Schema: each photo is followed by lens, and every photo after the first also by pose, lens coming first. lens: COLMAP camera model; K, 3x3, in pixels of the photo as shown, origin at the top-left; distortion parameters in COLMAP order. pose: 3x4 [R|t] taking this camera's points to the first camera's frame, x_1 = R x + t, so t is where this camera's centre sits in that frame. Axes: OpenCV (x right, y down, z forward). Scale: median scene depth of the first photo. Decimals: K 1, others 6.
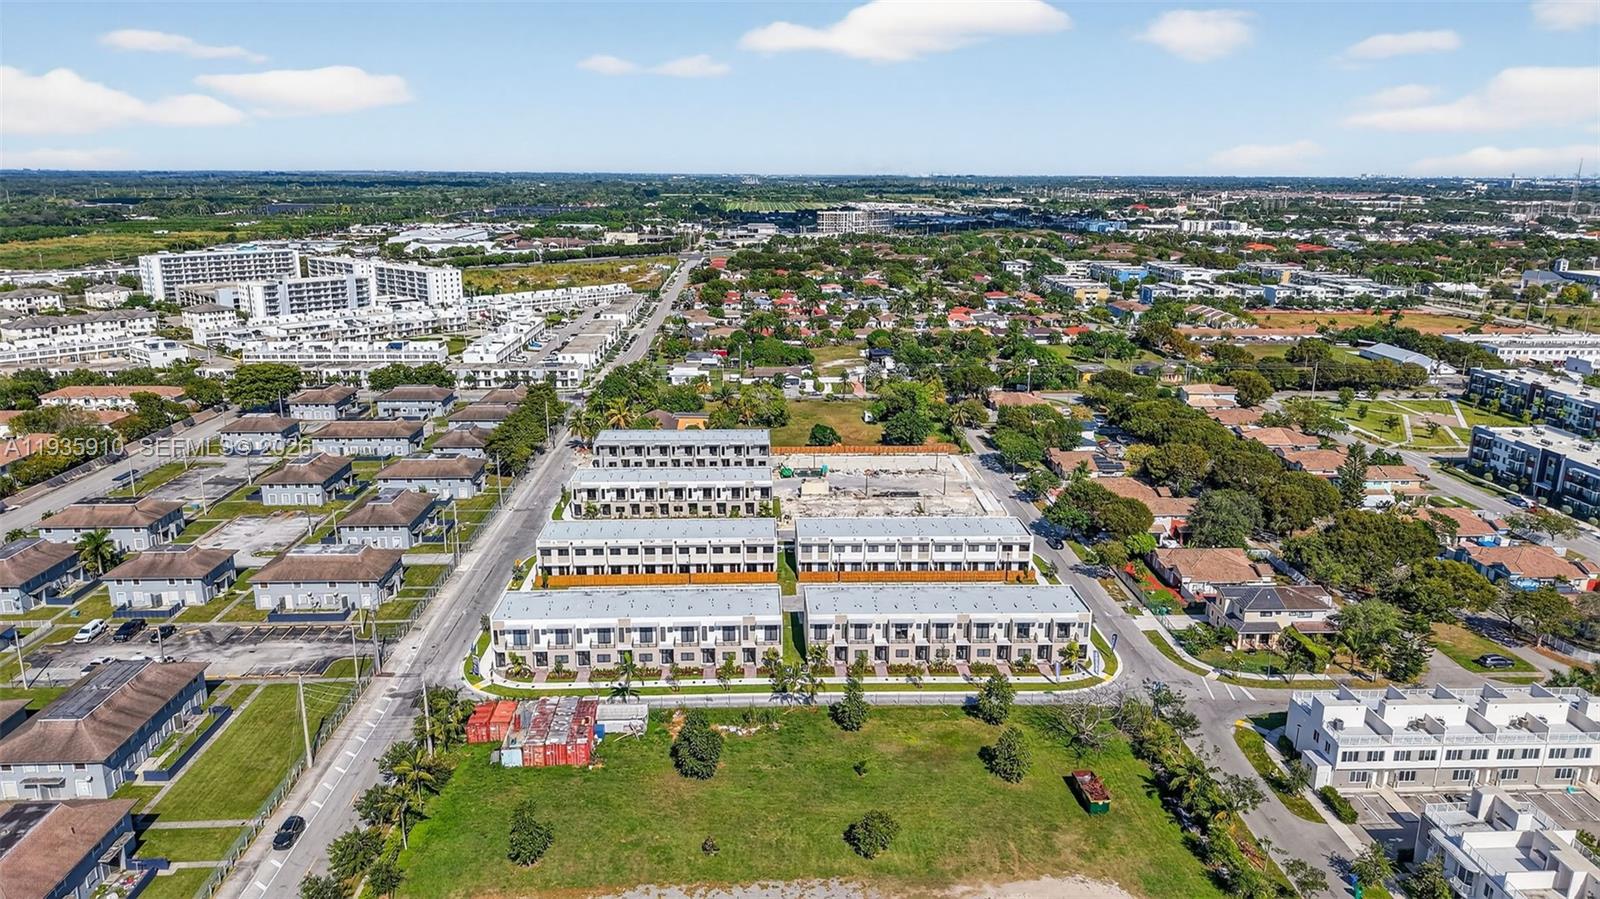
lens RADIAL K [[1186.8, 0, 800.0], [0, 1186.8, 449.5], [0, 0, 1]] dist [0.023251, -0.010355]
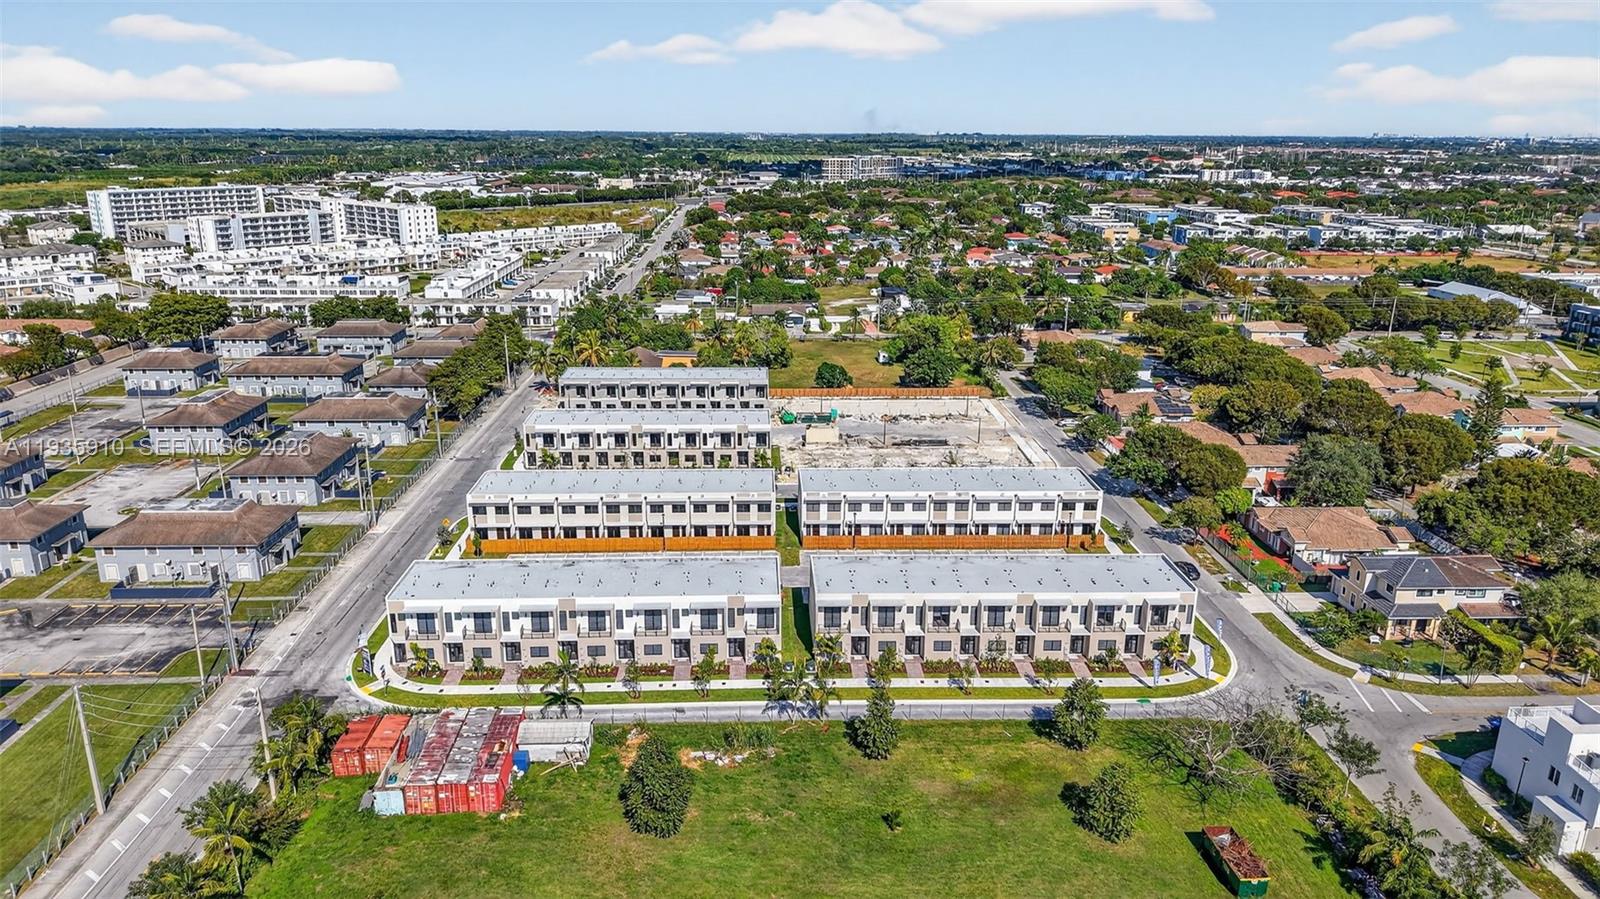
lens RADIAL K [[1196.4, 0, 800.0], [0, 1196.4, 449.5], [0, 0, 1]] dist [-0.001912, 0.009889]
pose [[0.999994, 0.002385, -0.002507, -0.000915], [-0.002304, 0.999499, 0.031580, 0.017353], [0.002581, -0.031574, 0.999498, 0.173946]]
